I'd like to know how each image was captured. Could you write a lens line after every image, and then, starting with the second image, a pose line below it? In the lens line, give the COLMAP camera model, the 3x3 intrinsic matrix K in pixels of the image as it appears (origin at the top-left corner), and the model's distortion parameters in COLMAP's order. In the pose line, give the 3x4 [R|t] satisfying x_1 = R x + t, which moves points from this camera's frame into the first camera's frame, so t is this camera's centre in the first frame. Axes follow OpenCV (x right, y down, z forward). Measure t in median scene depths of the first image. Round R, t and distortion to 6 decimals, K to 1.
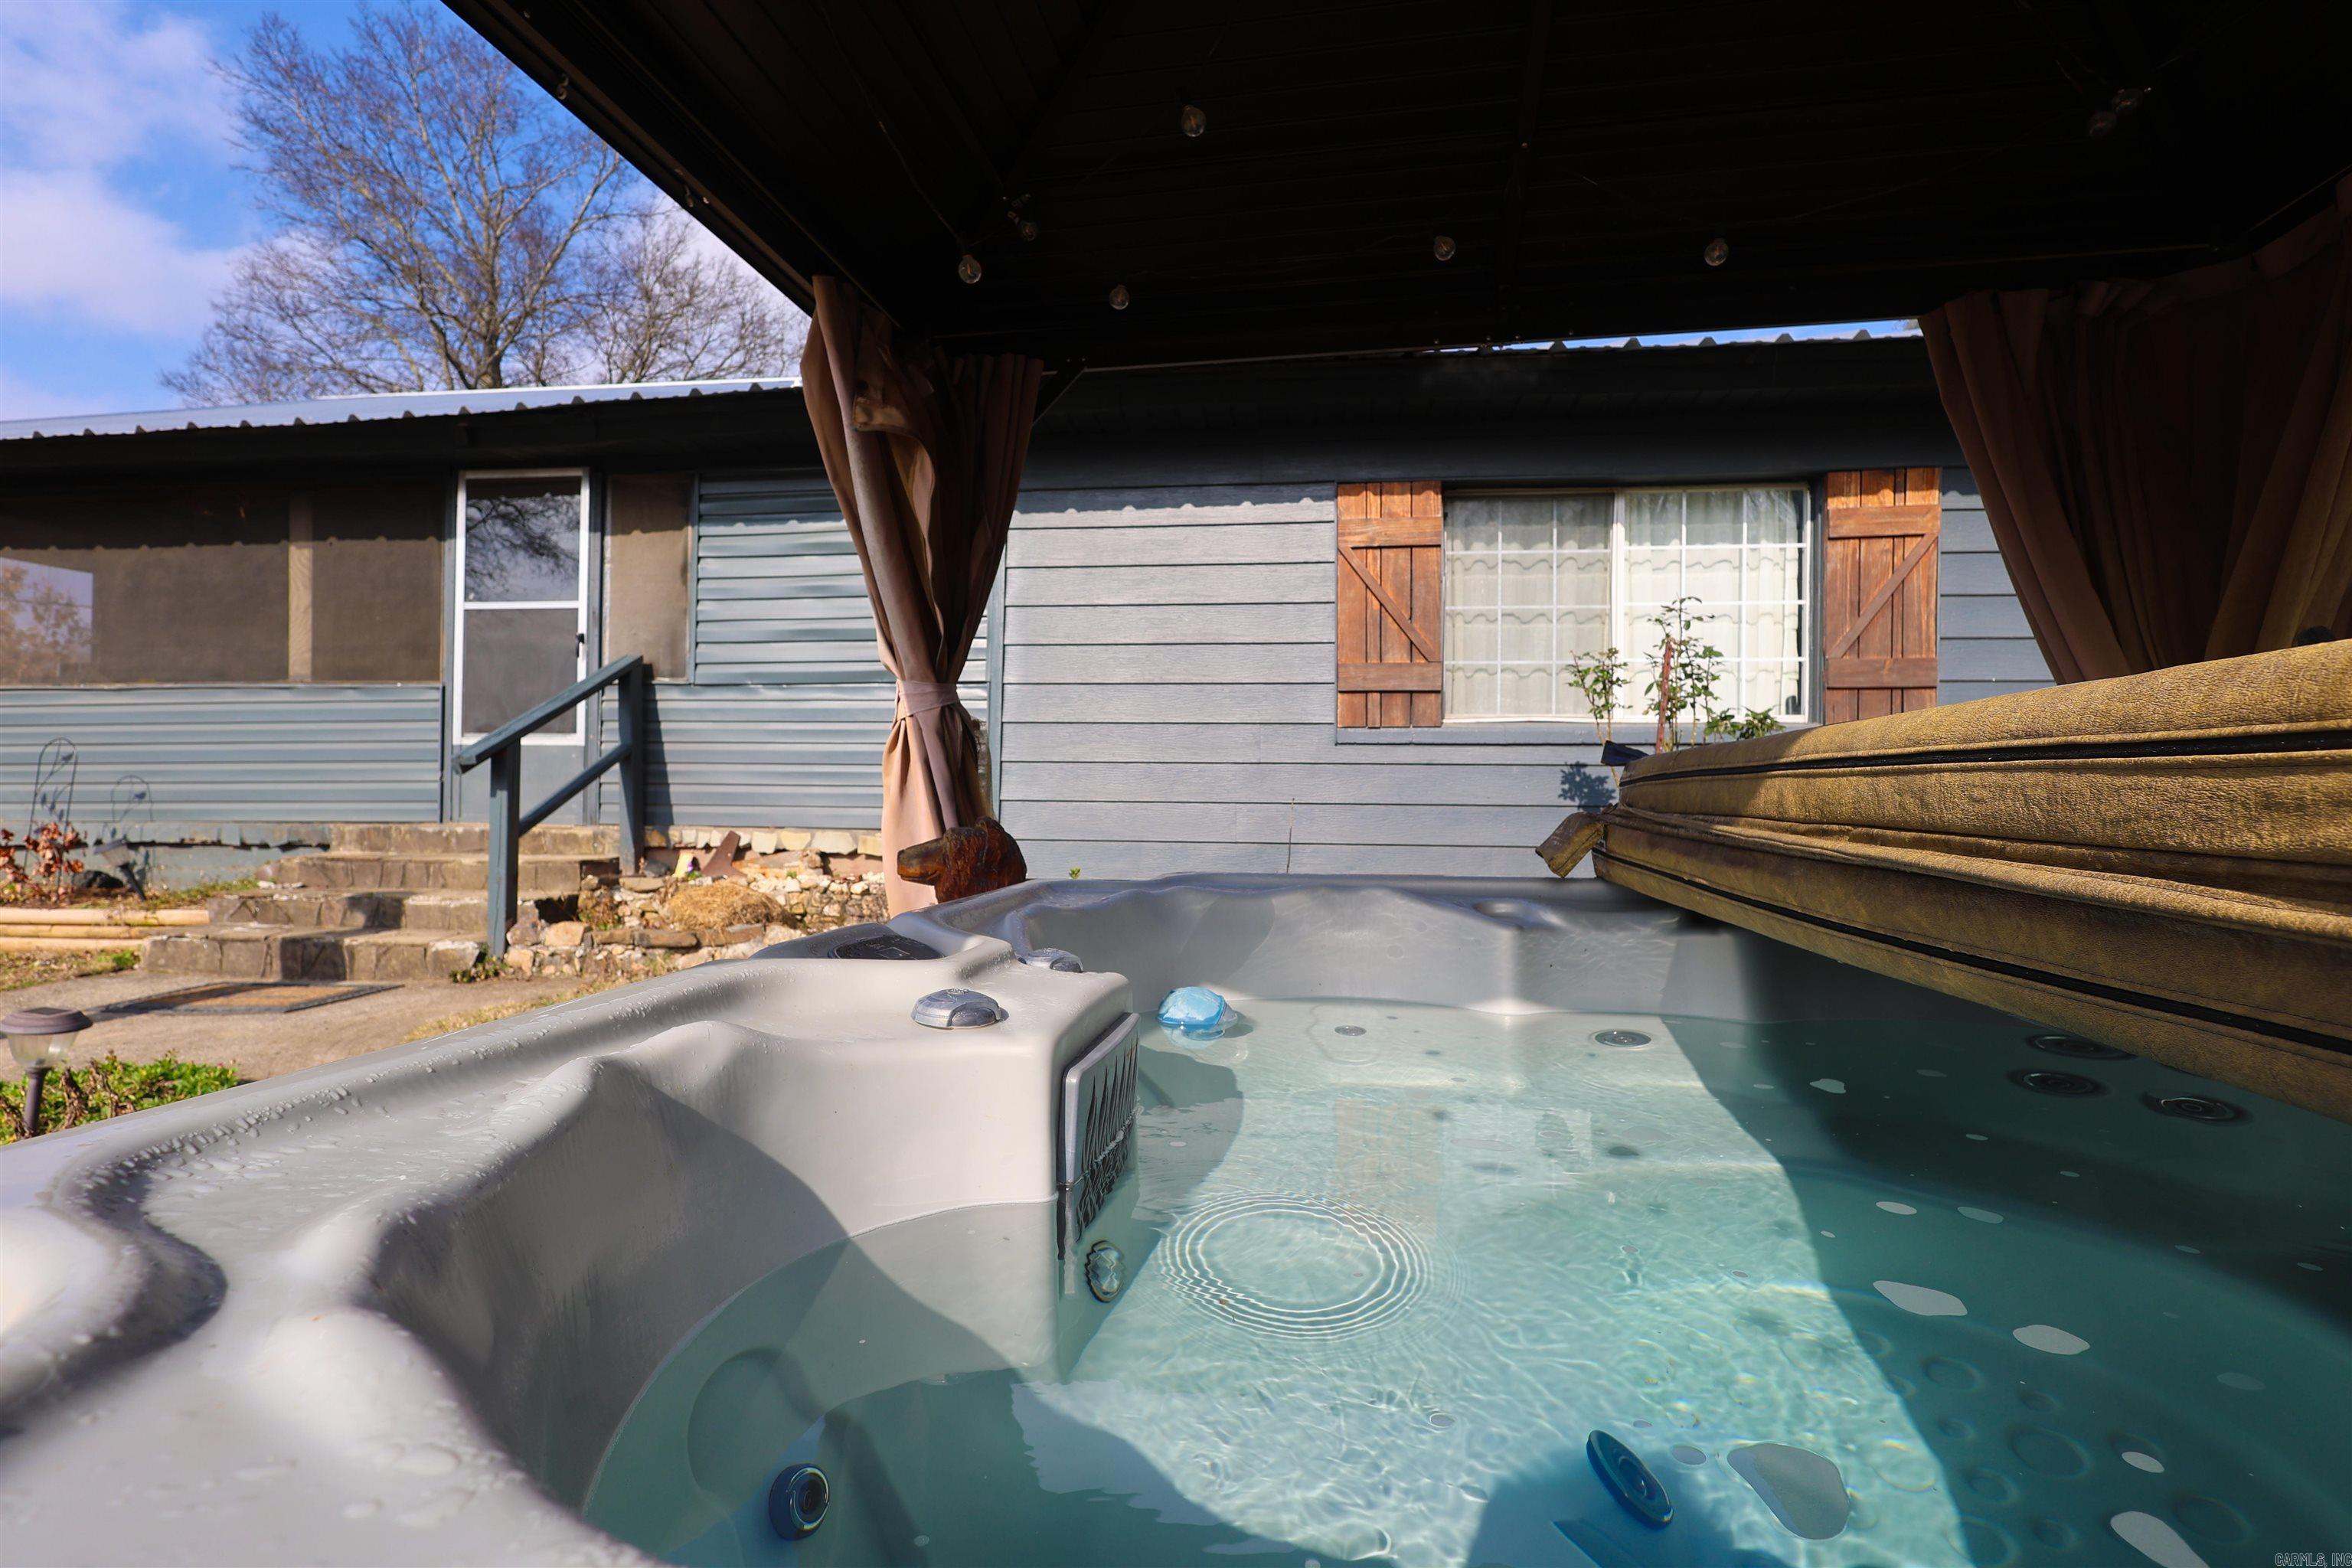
lens RADIAL K [[1111.9, 0, 1176.0], [0, 1111.9, 784.0], [0, 0, 1]] dist [-0.000739, 0.000229]
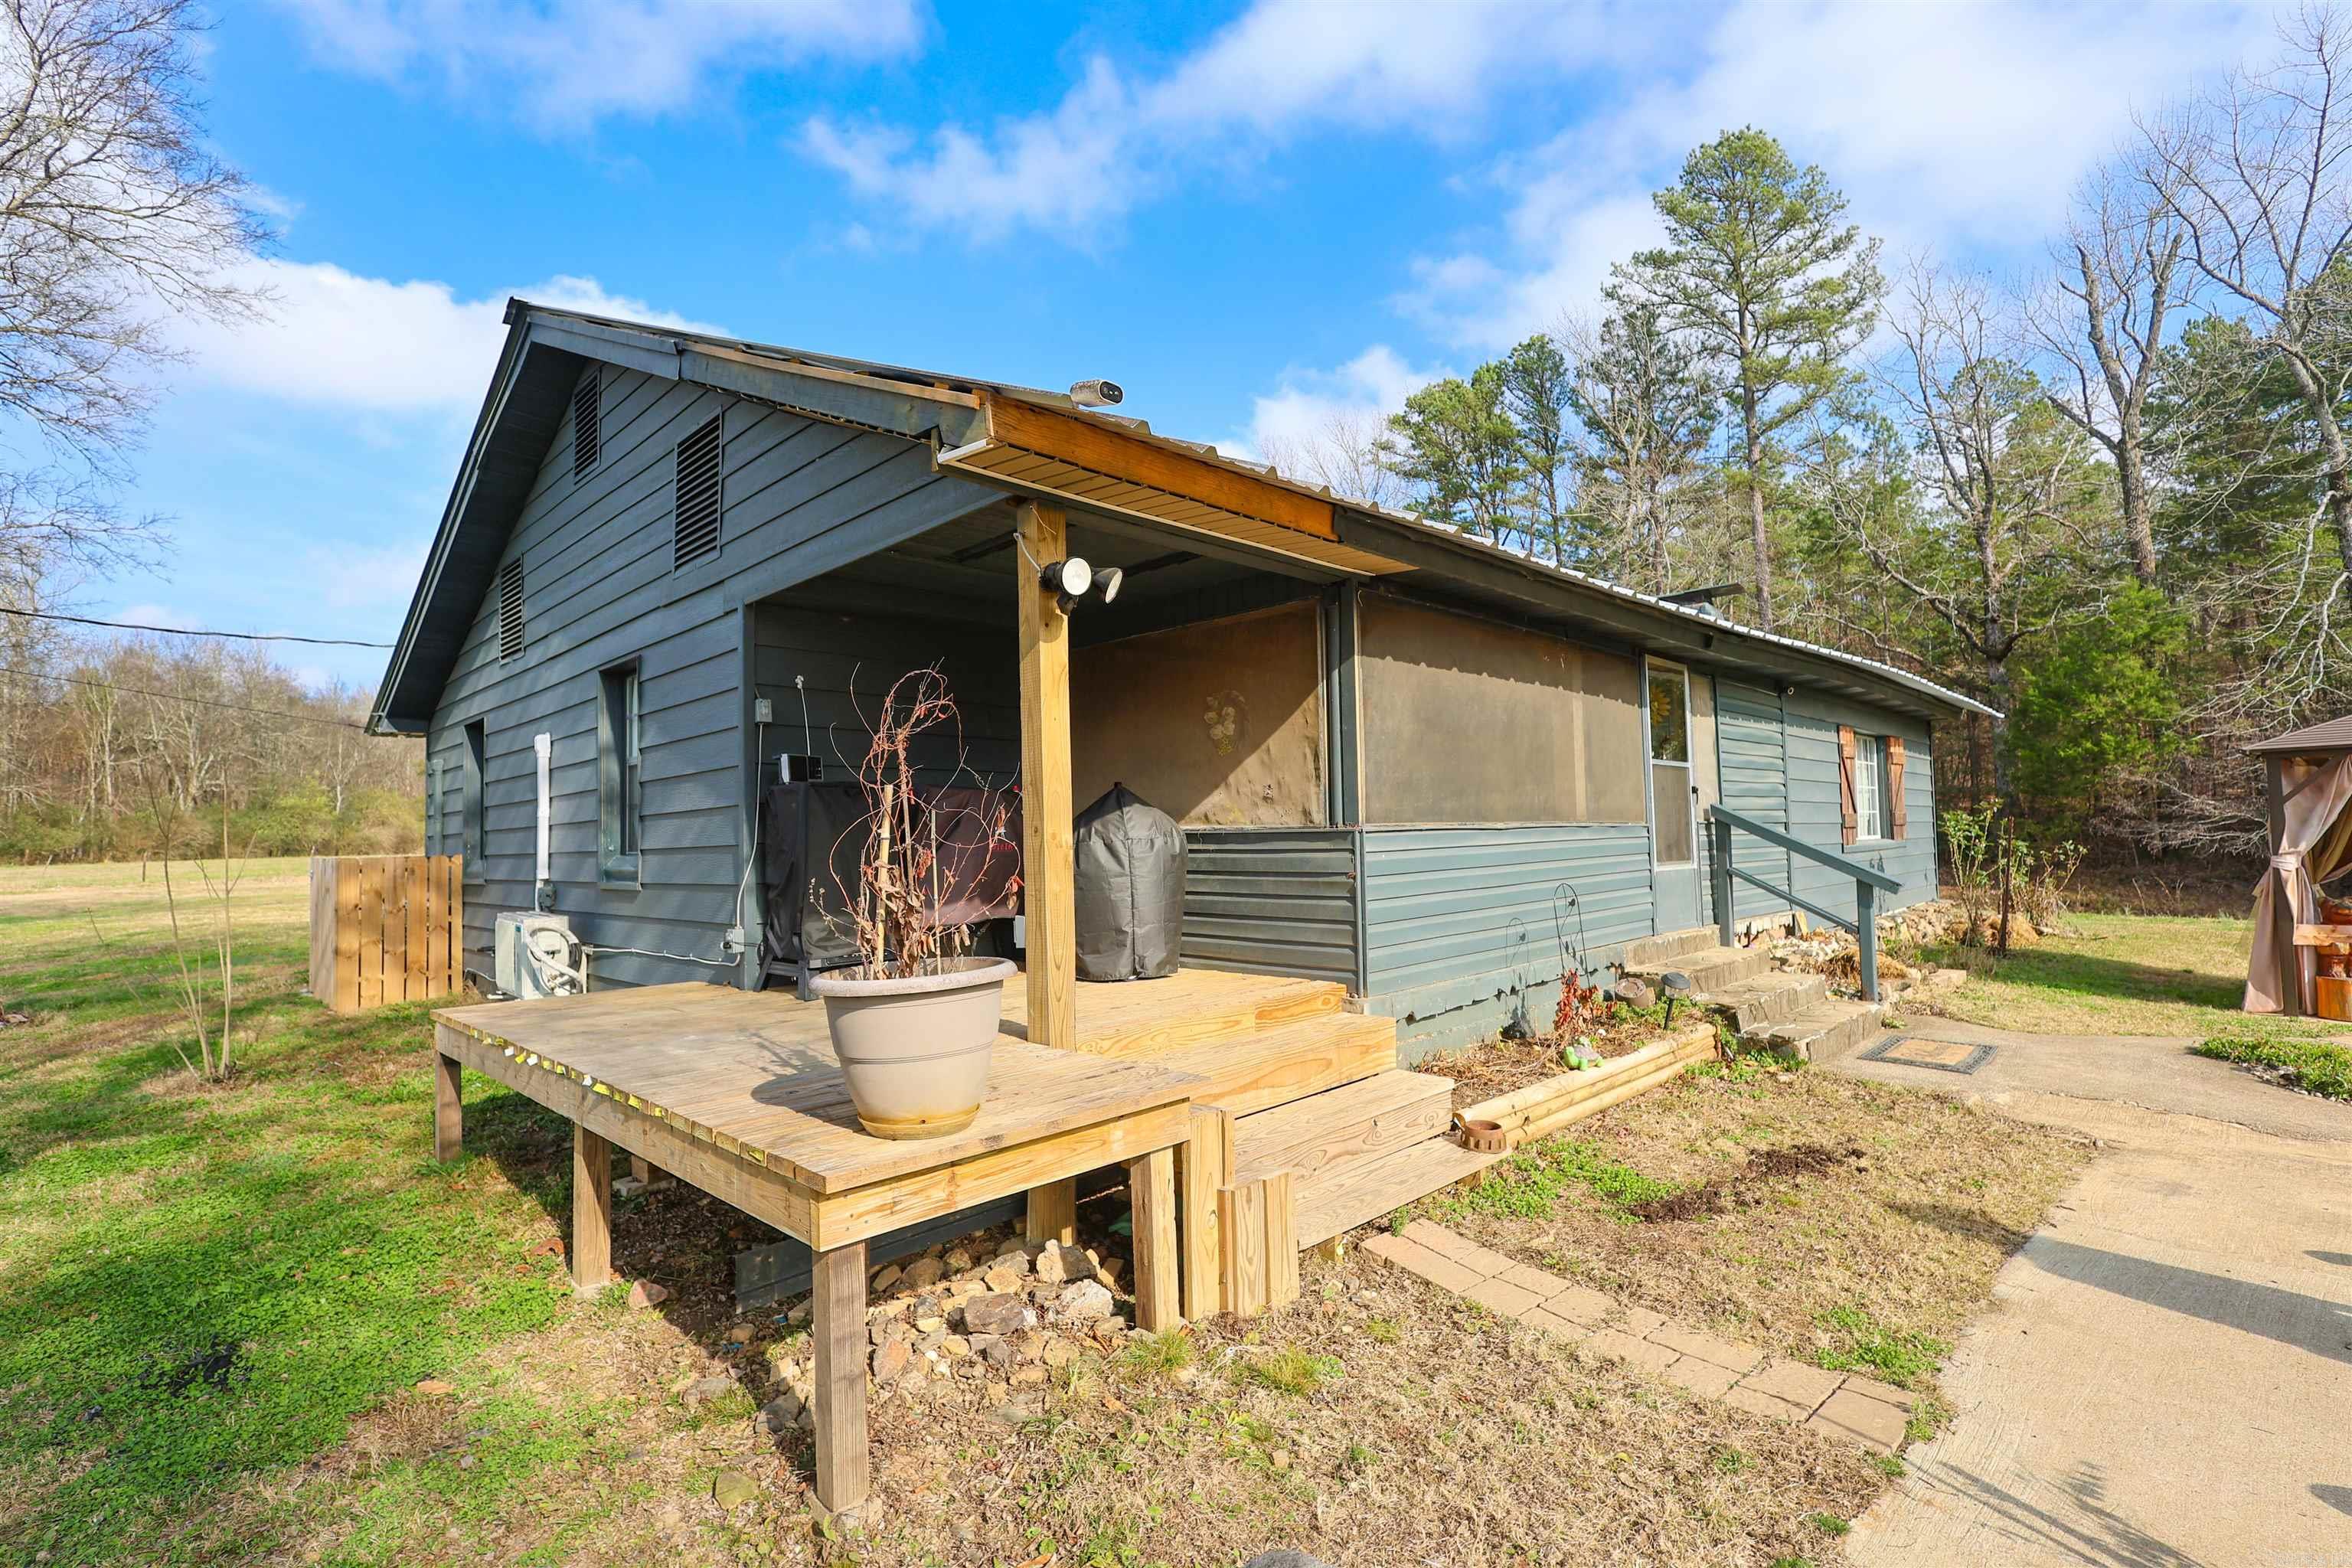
lens RADIAL K [[1088.7, 0, 1176.0], [0, 1088.7, 784.0], [0, 0, 1]] dist [0.001407, 0.001031]
pose [[0.607932, 0.021167, 0.793707, -1.972883], [0.029862, 0.998328, -0.049497, -0.090525], [-0.793427, 0.053793, 0.606284, 0.689929]]
